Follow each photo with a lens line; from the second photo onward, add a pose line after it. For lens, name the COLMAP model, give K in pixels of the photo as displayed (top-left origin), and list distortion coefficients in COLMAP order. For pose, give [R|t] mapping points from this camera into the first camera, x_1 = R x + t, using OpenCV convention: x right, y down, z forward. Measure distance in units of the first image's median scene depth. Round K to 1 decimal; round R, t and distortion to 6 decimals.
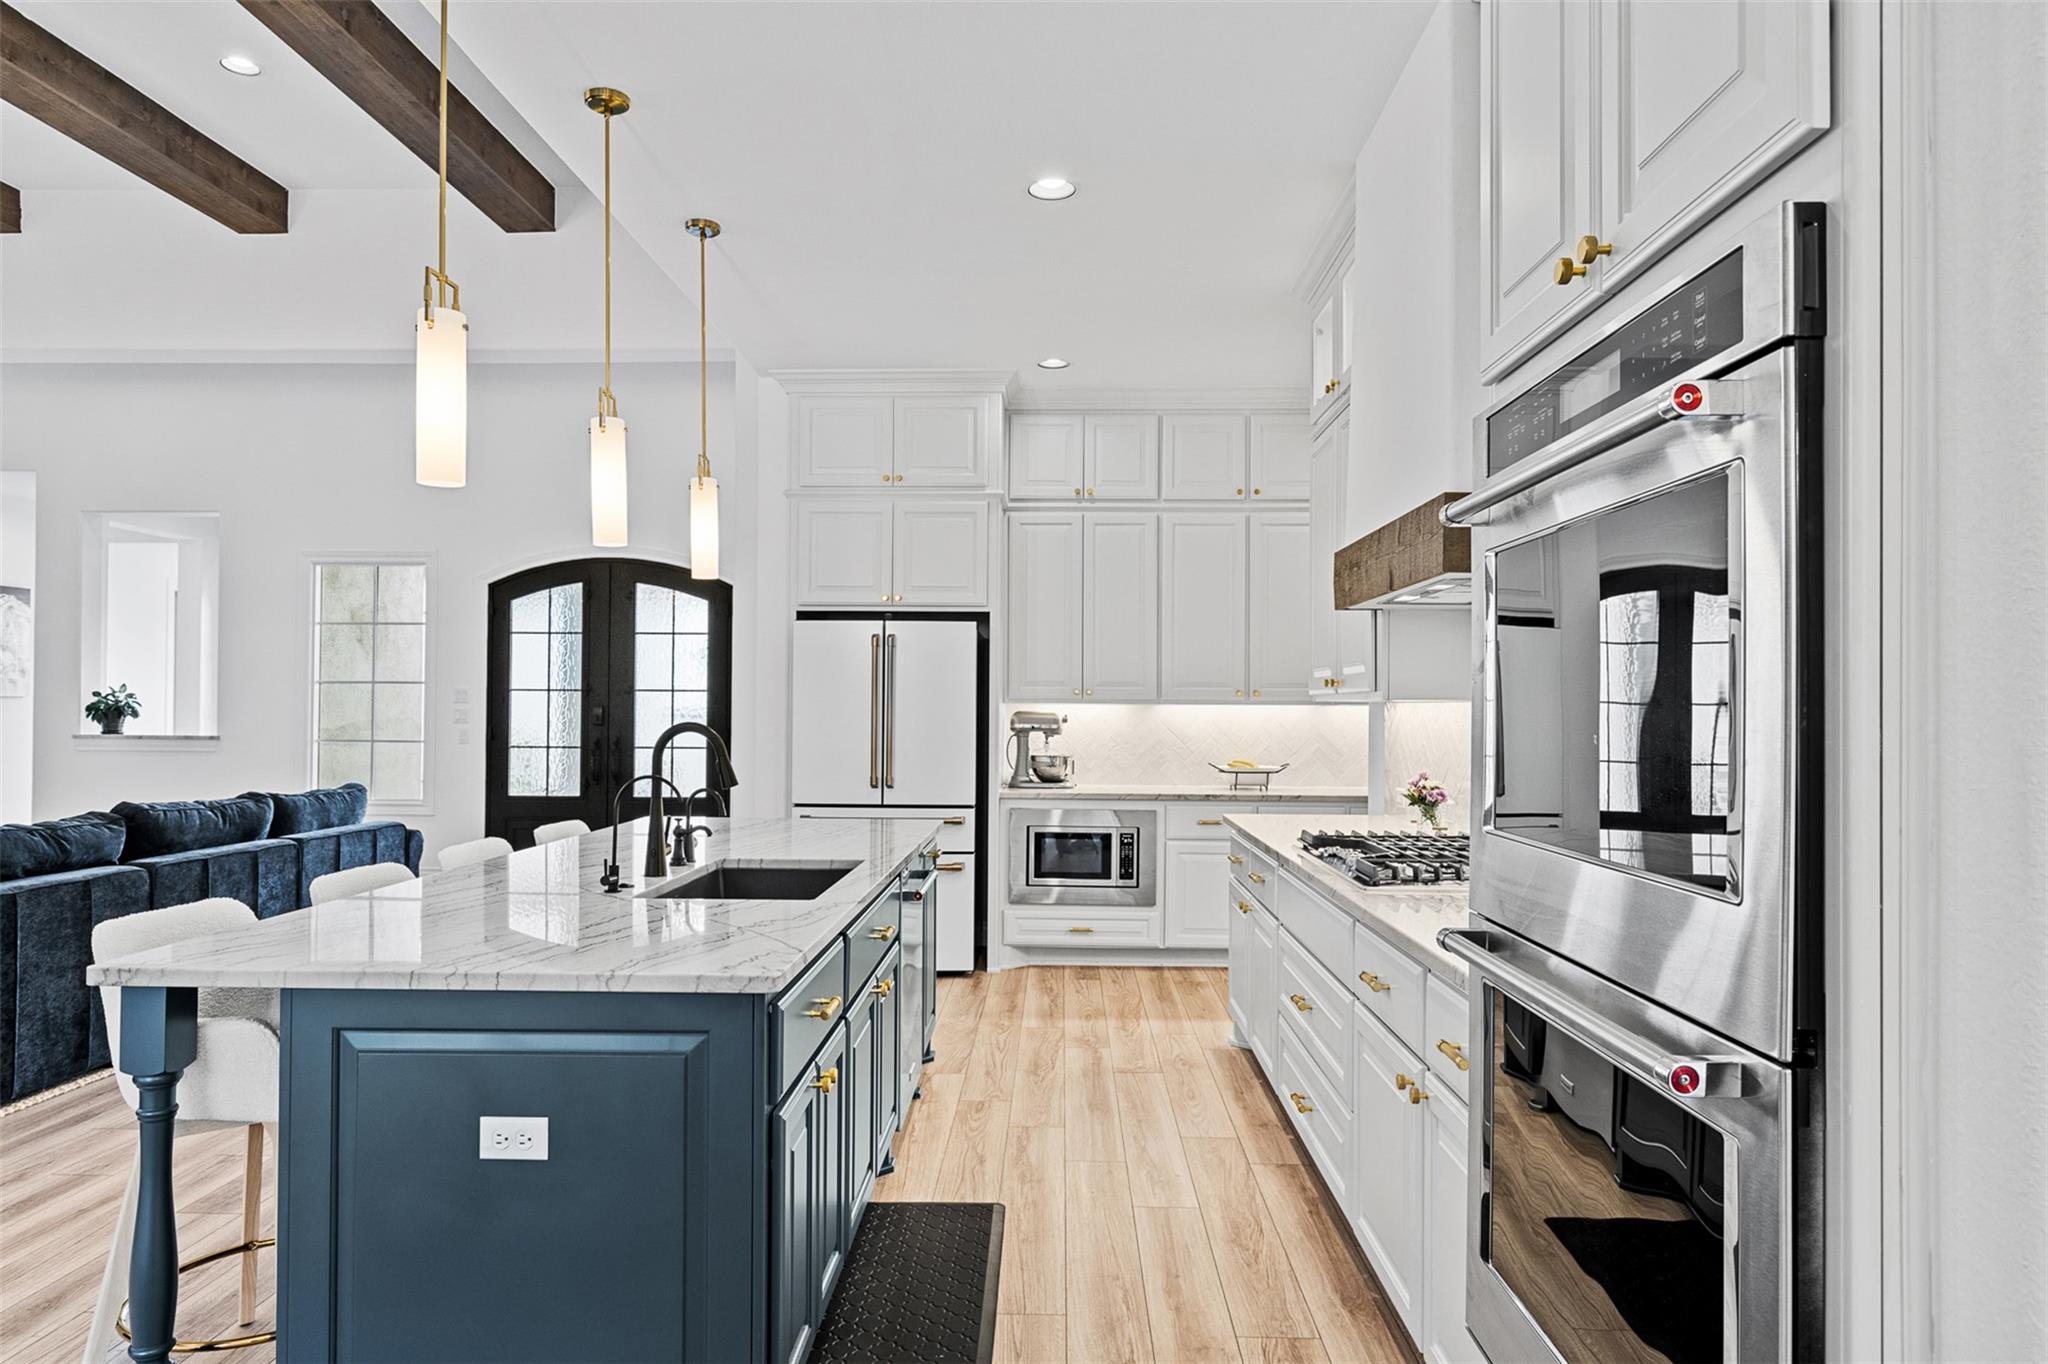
lens RADIAL K [[1226.2, 0, 1019.3], [0, 1226.2, 690.7], [0, 0, 1]] dist [-0.001943, 0.002832]
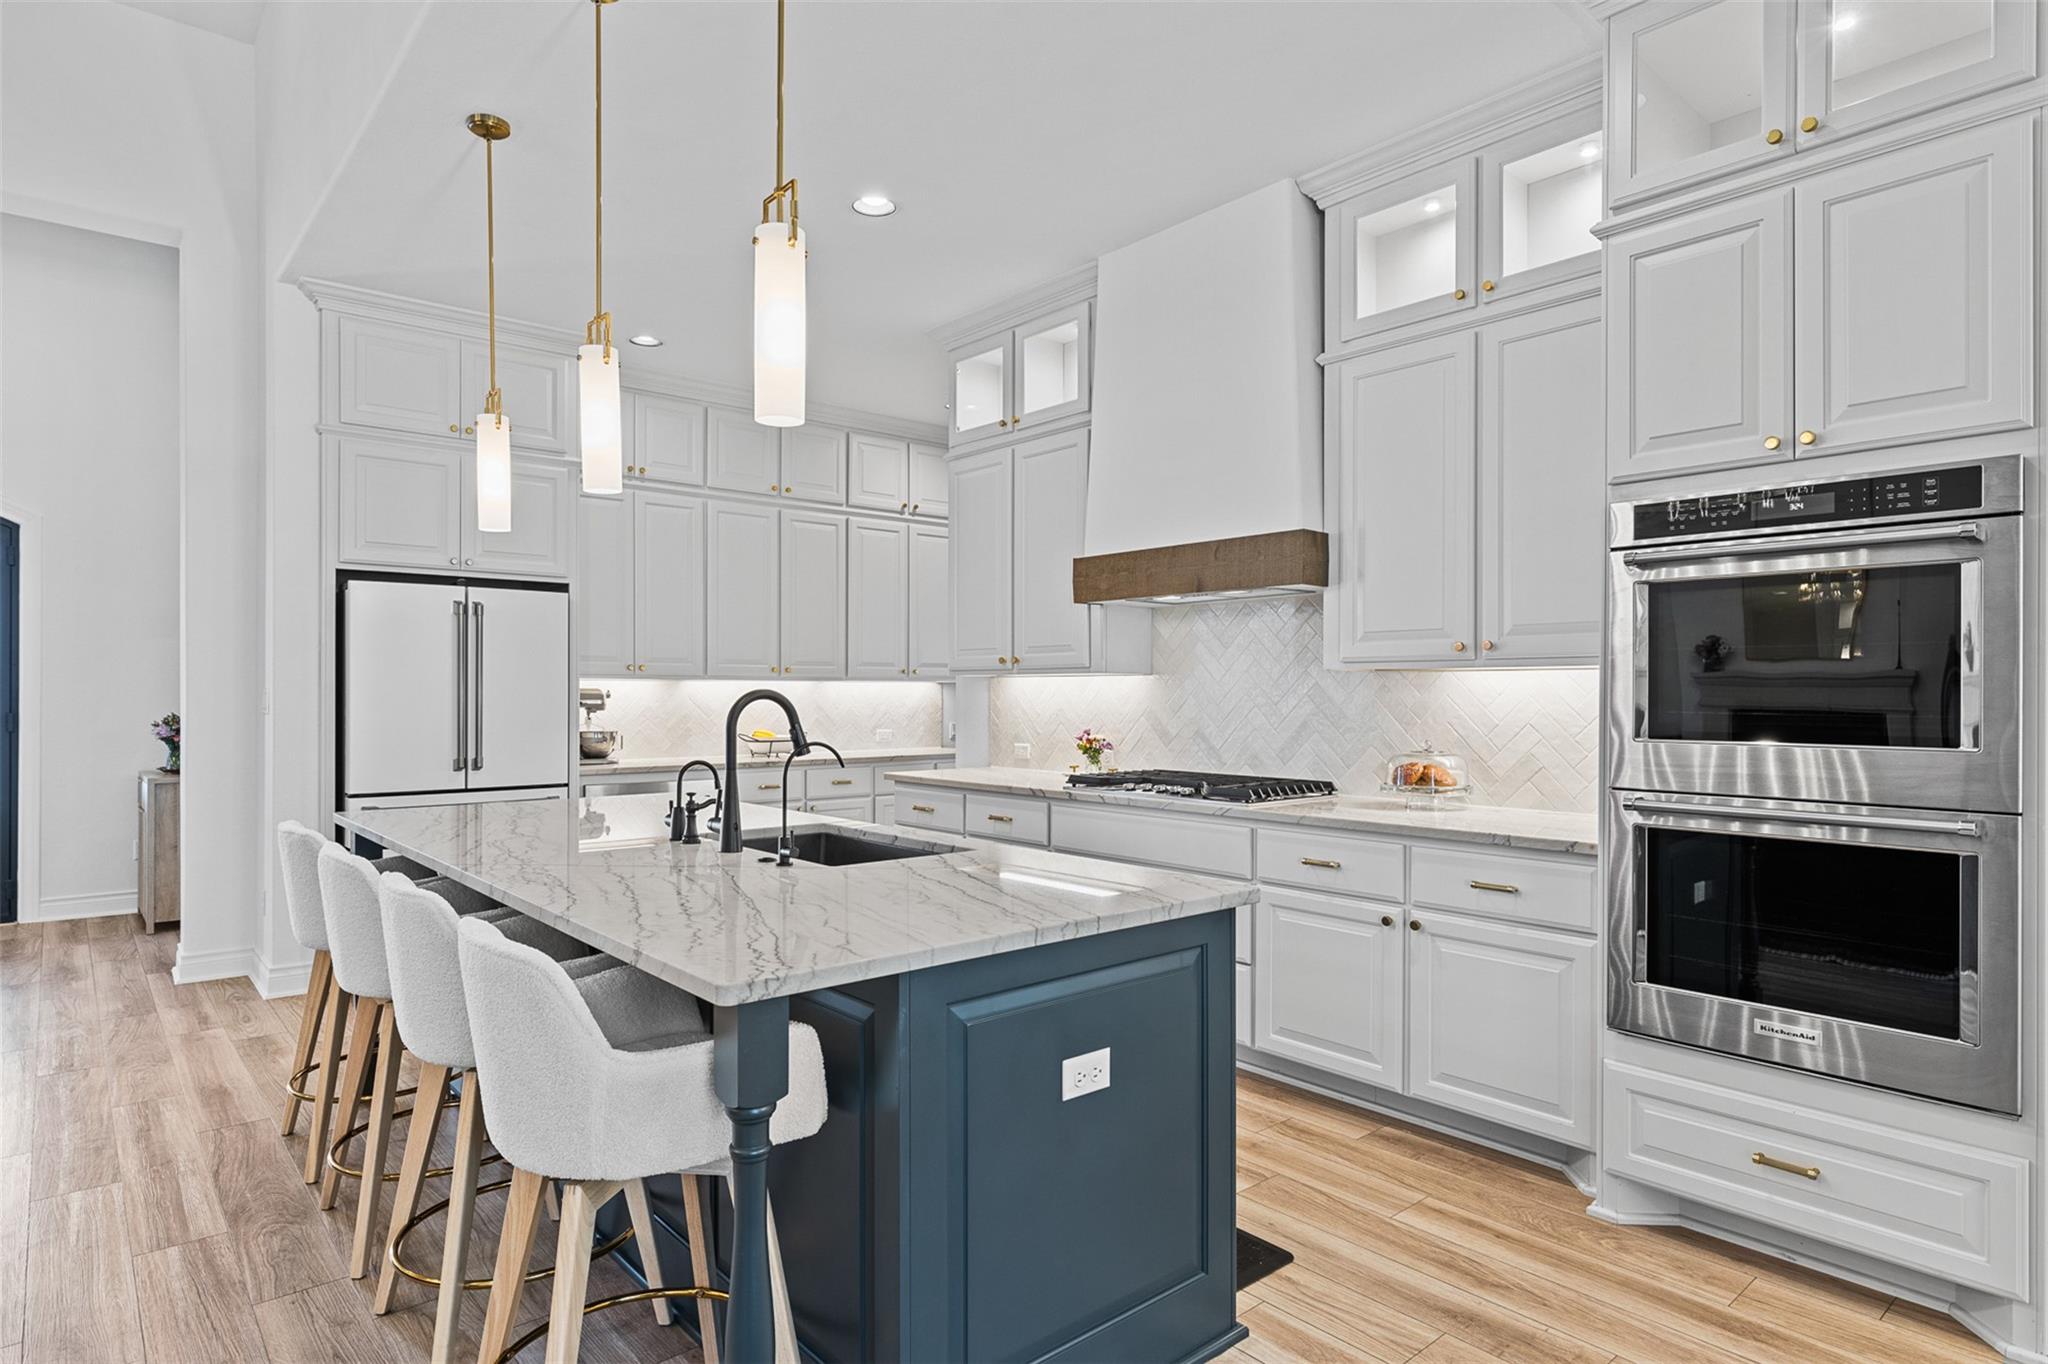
lens RADIAL K [[1121.4, 0, 1016.9], [0, 1121.4, 690.0], [0, 0, 1]] dist [0.000242, 0.002052]
pose [[0.740872, -0.004292, 0.671633, -0.357055], [-0.005222, 0.999913, 0.012150, 0.007140], [-0.671626, -0.012509, 0.740784, 0.105572]]
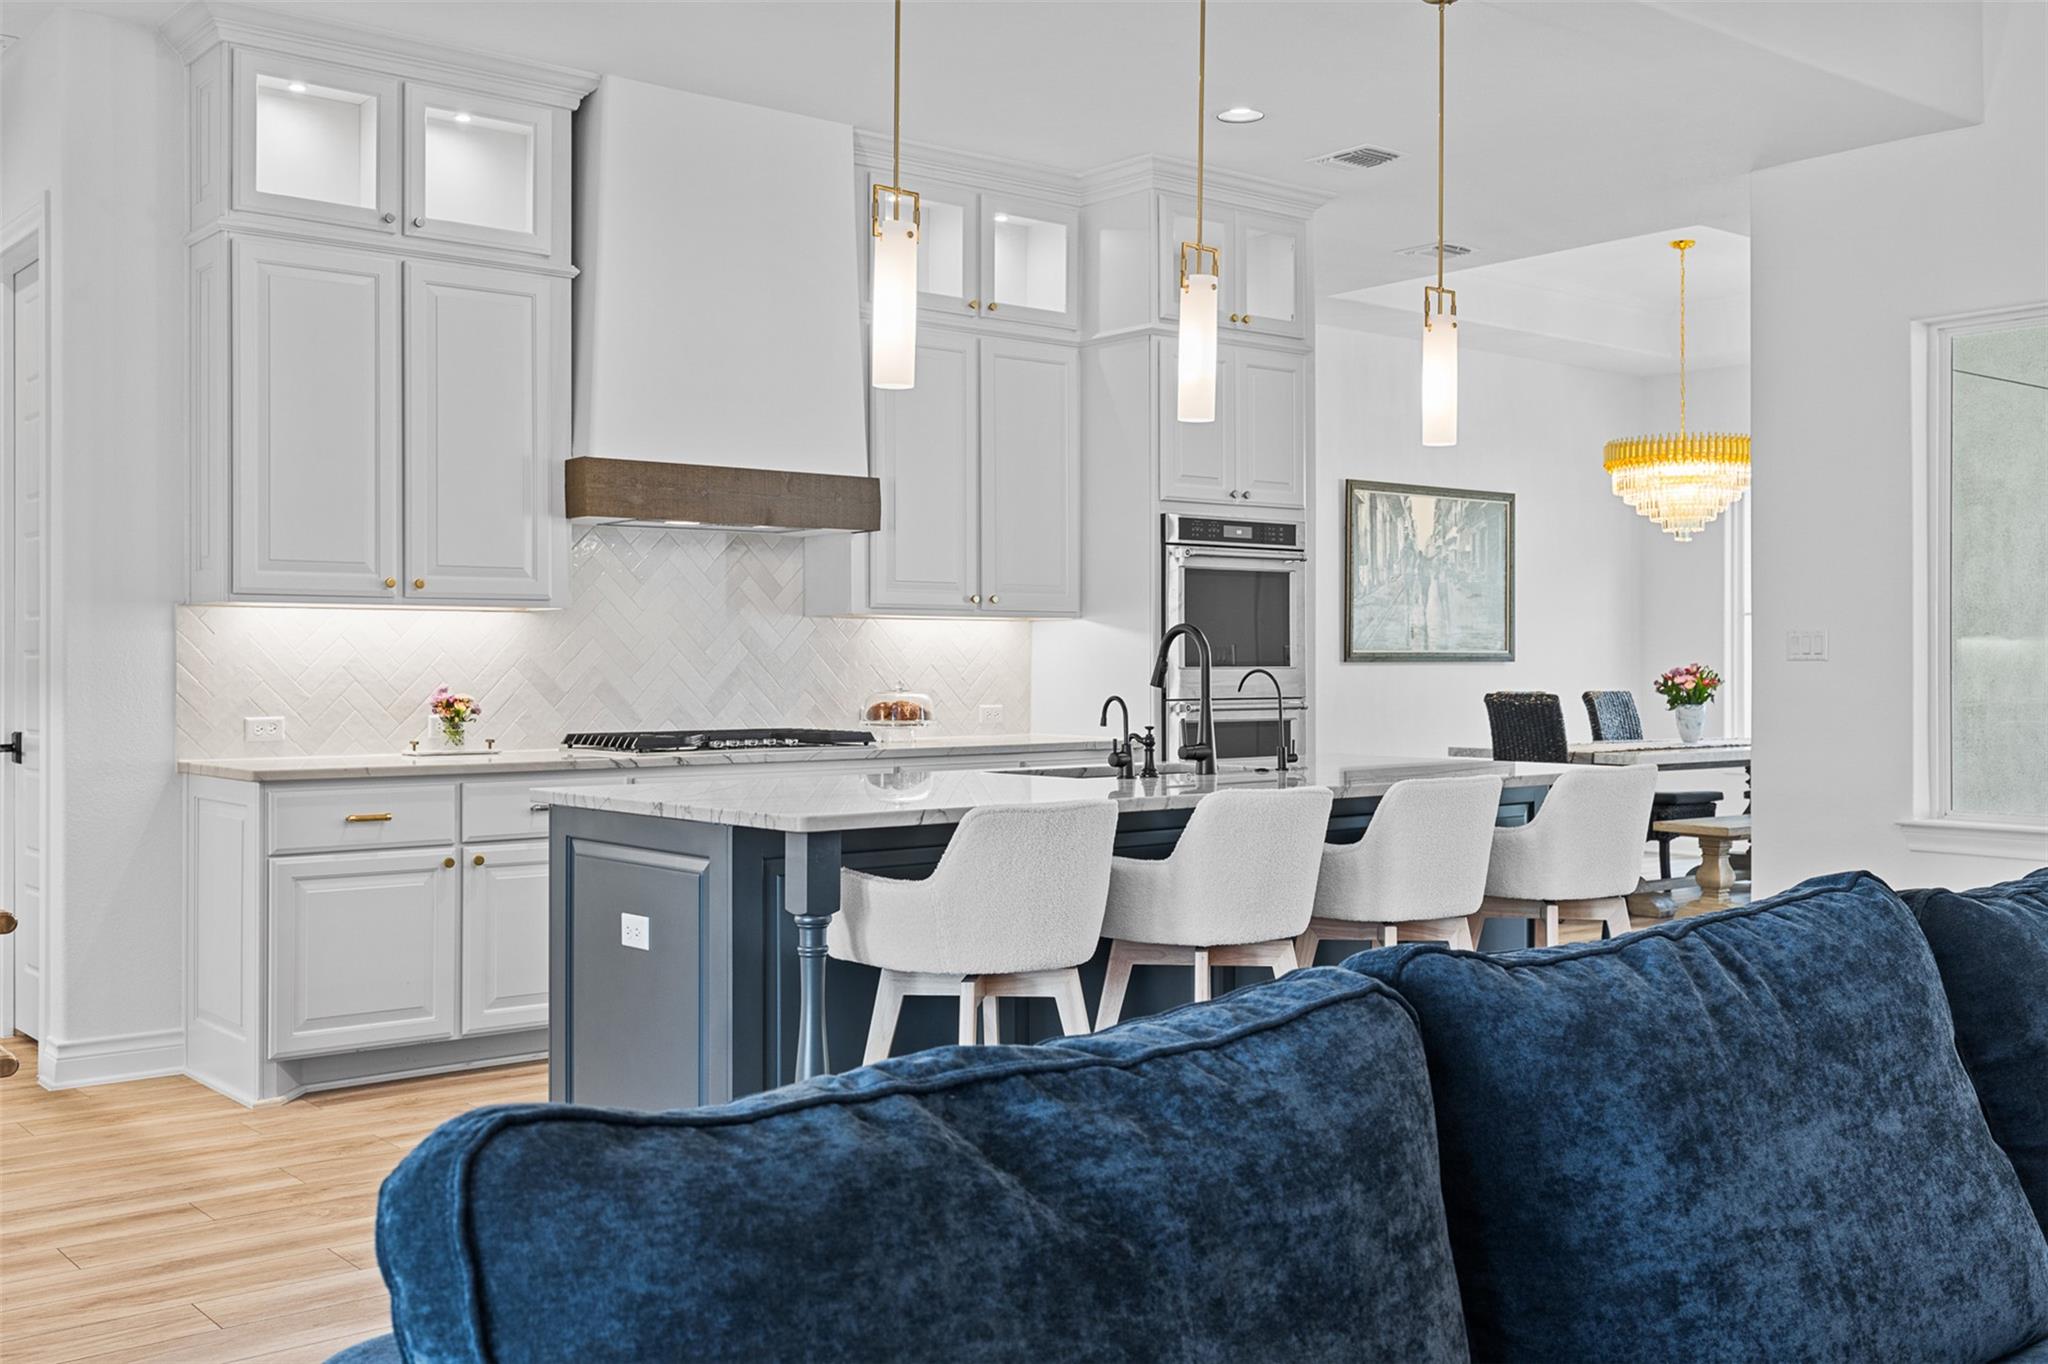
lens RADIAL K [[1966.4, 0, 1032.0], [0, 1966.4, 670.3], [0, 0, 1]] dist [0.005509, 0.000000]
pose [[-0.656193, -0.005950, 0.754570, -0.718448], [-0.011931, 0.999926, -0.002490, 0.035636], [-0.754499, -0.010637, -0.656215, 1.093660]]
